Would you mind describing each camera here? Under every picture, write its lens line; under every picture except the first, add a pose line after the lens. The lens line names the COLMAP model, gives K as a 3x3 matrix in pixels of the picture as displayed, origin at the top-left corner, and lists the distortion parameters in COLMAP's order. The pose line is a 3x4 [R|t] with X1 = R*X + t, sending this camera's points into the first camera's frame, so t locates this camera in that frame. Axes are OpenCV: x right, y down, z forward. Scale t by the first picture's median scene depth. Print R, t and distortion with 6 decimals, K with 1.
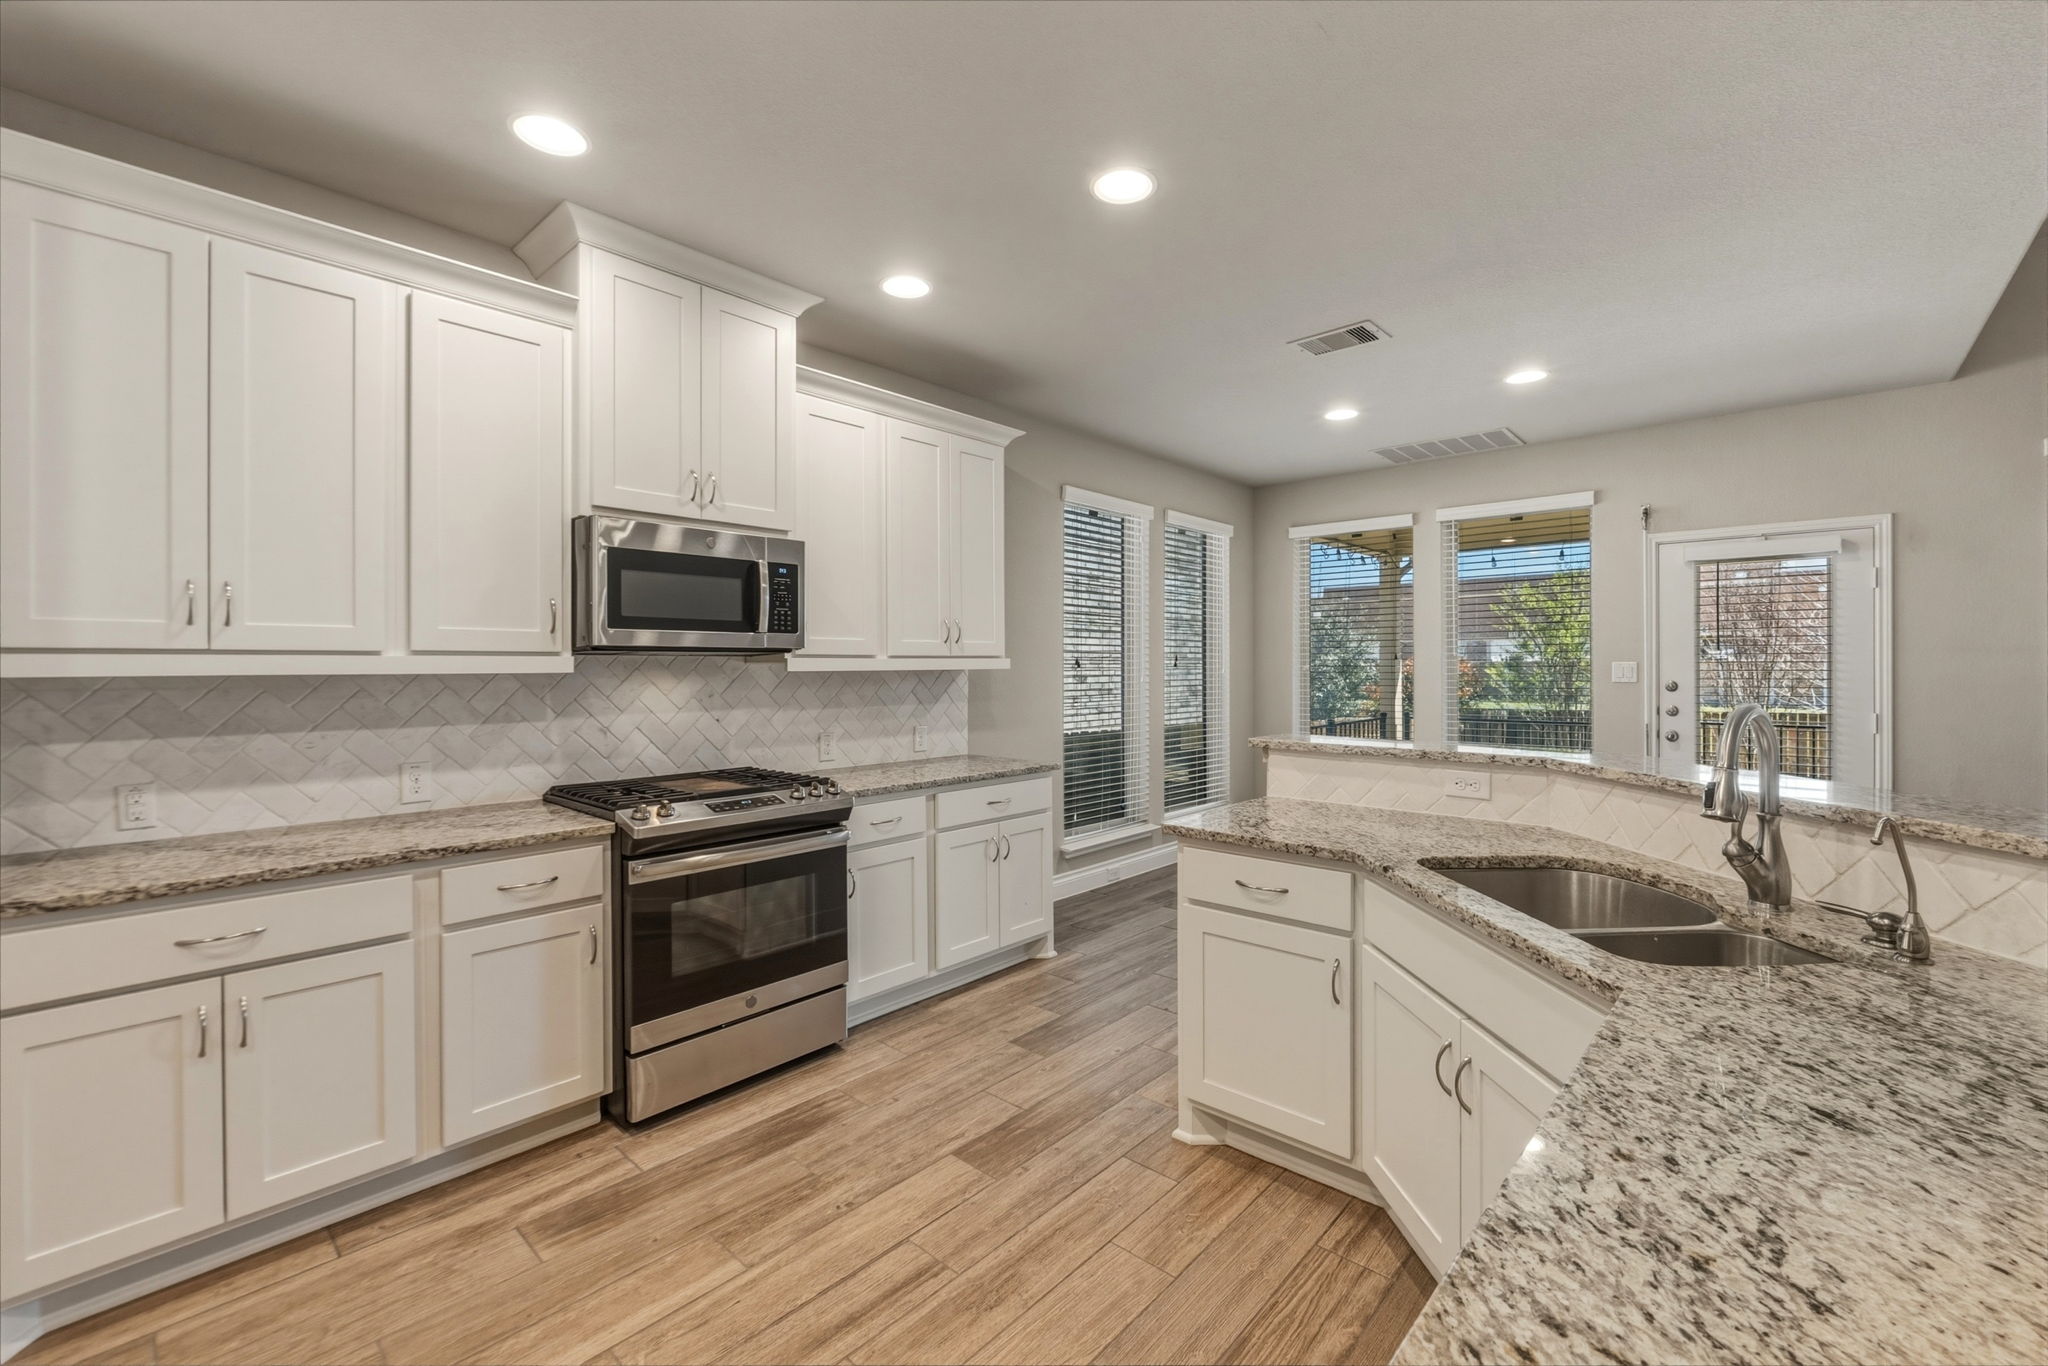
lens RADIAL K [[861.3, 0, 1029.9], [0, 861.3, 662.1], [0, 0, 1]] dist [-0.000991, -0.002219]
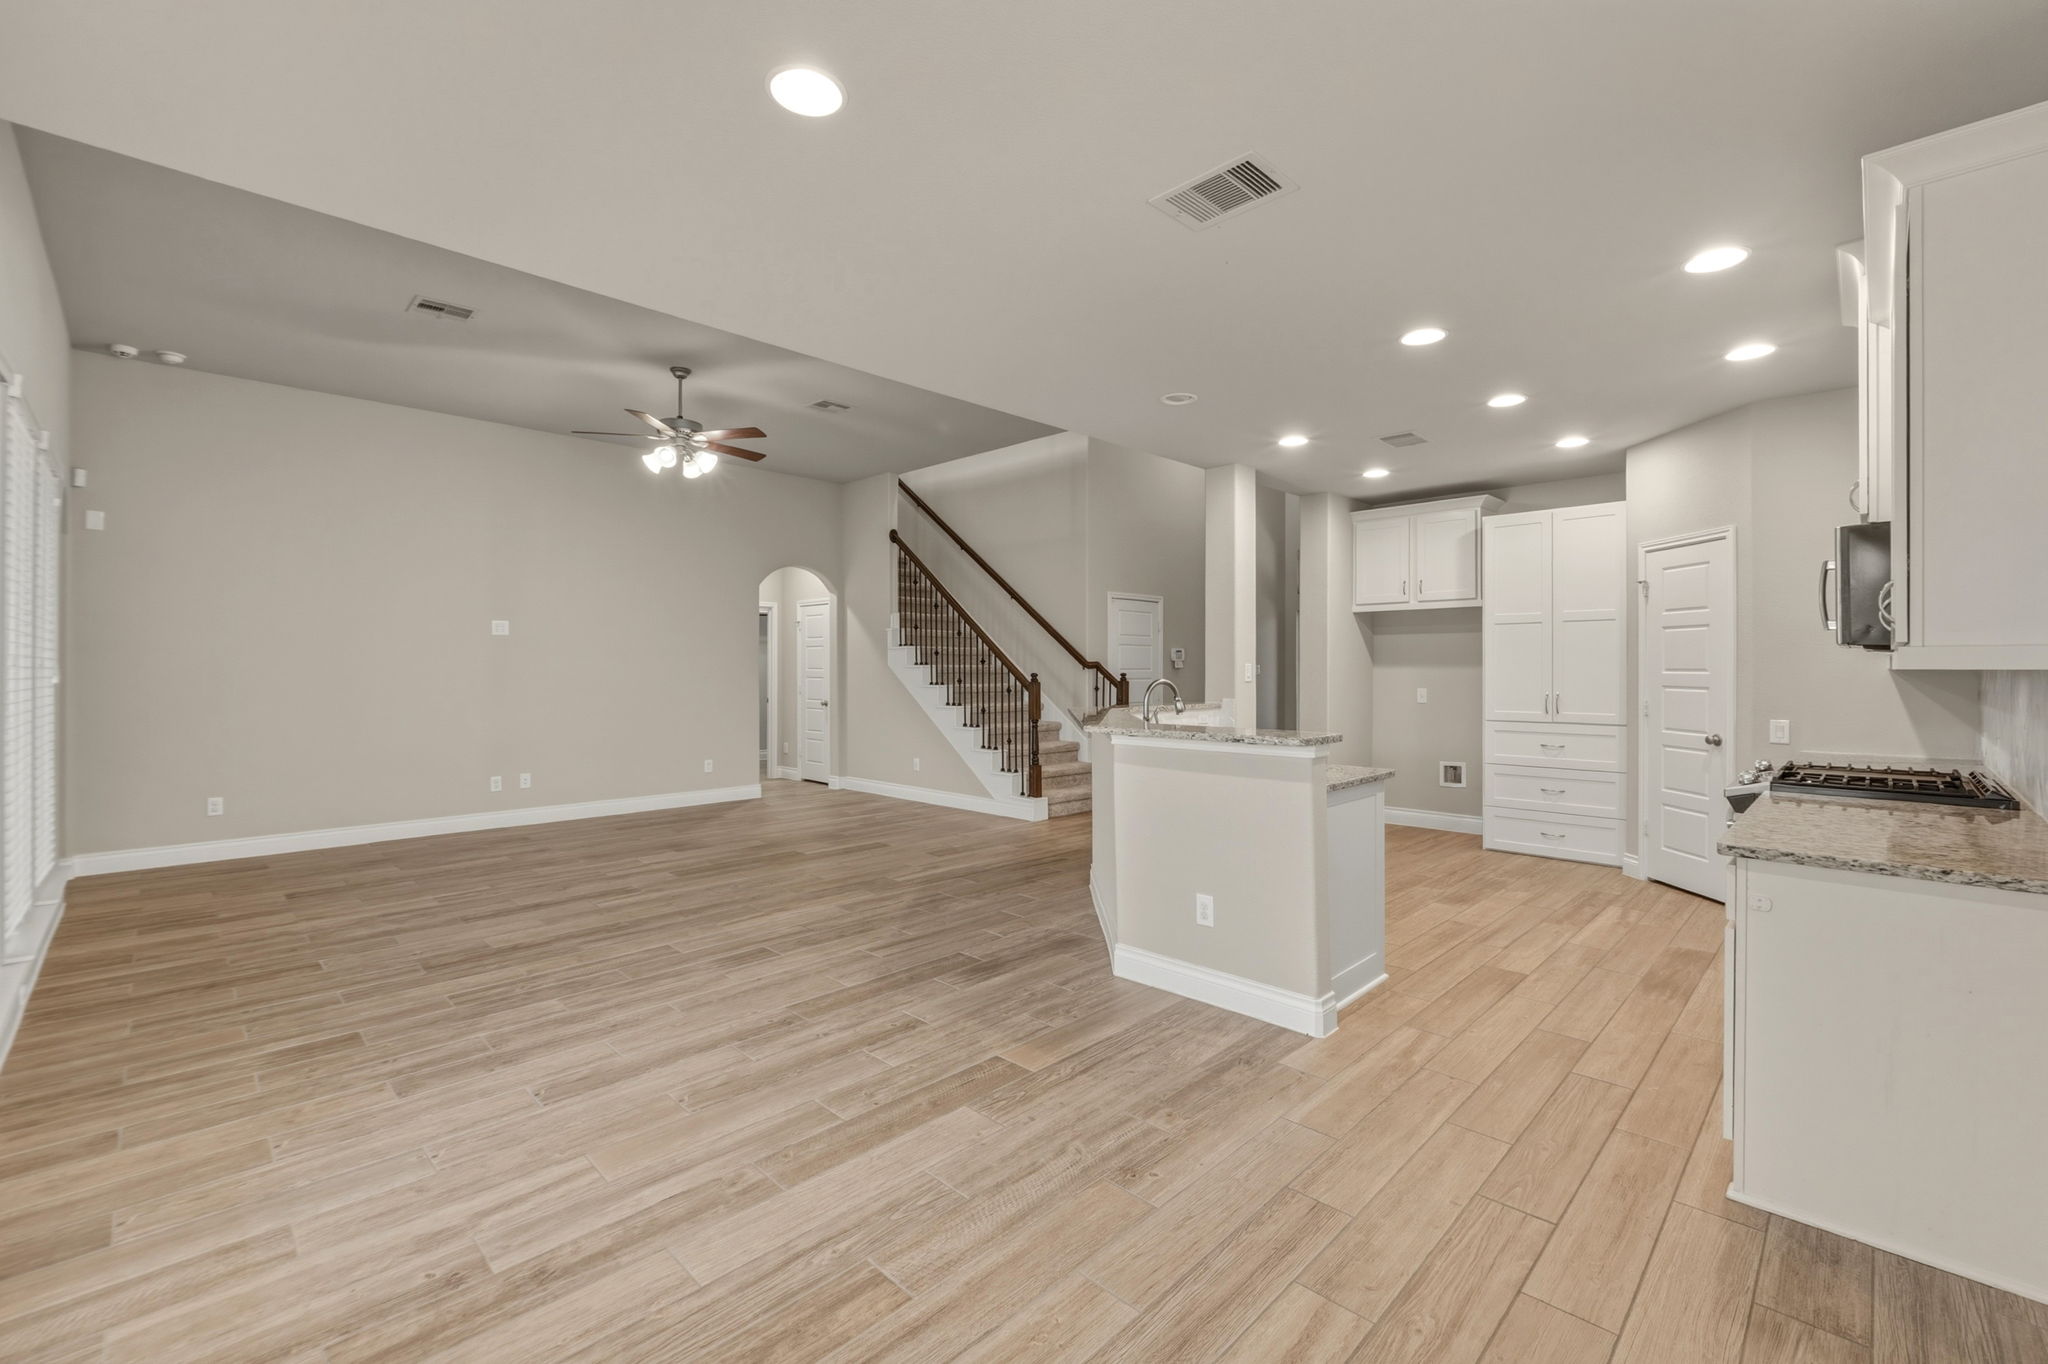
lens RADIAL K [[861.3, 0, 1027.6], [0, 861.3, 665.1], [0, 0, 1]] dist [-0.000991, -0.002219]
pose [[-0.998504, 0.003617, 0.054566, 0.514807], [0.003091, 0.999948, -0.009728, 0.012578], [-0.054598, -0.009545, -0.998463, 1.839421]]
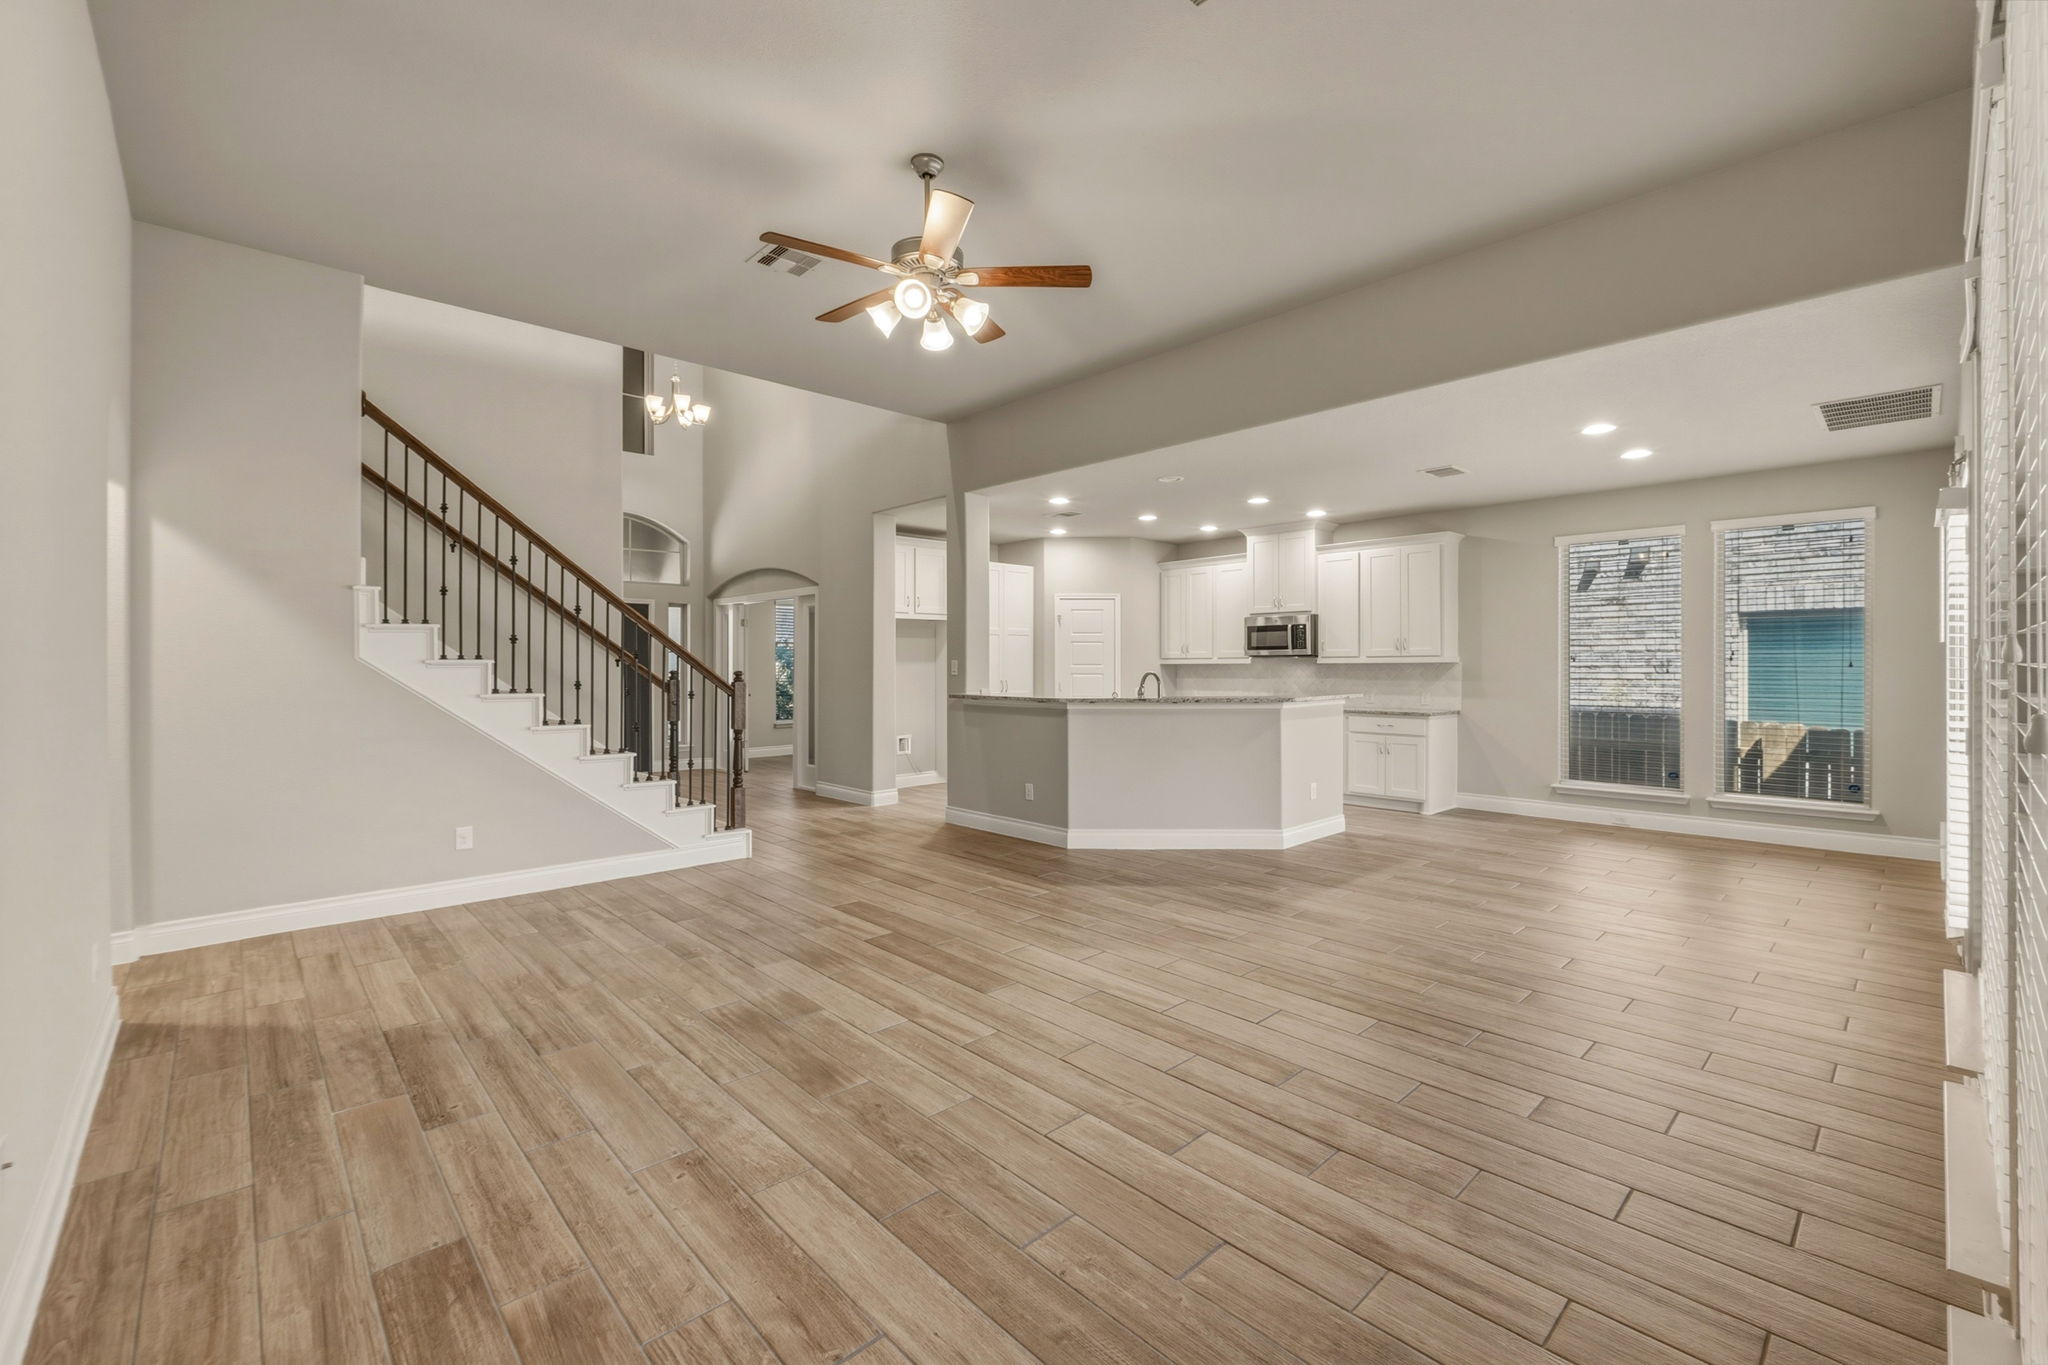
lens RADIAL K [[861.3, 0, 1038.1], [0, 861.3, 656.6], [0, 0, 1]] dist [-0.000991, -0.002219]
pose [[-0.089057, -0.005284, -0.996012, 2.317367], [0.008043, 0.999950, -0.006024, -0.000527], [0.995994, -0.008547, -0.089010, 0.374132]]
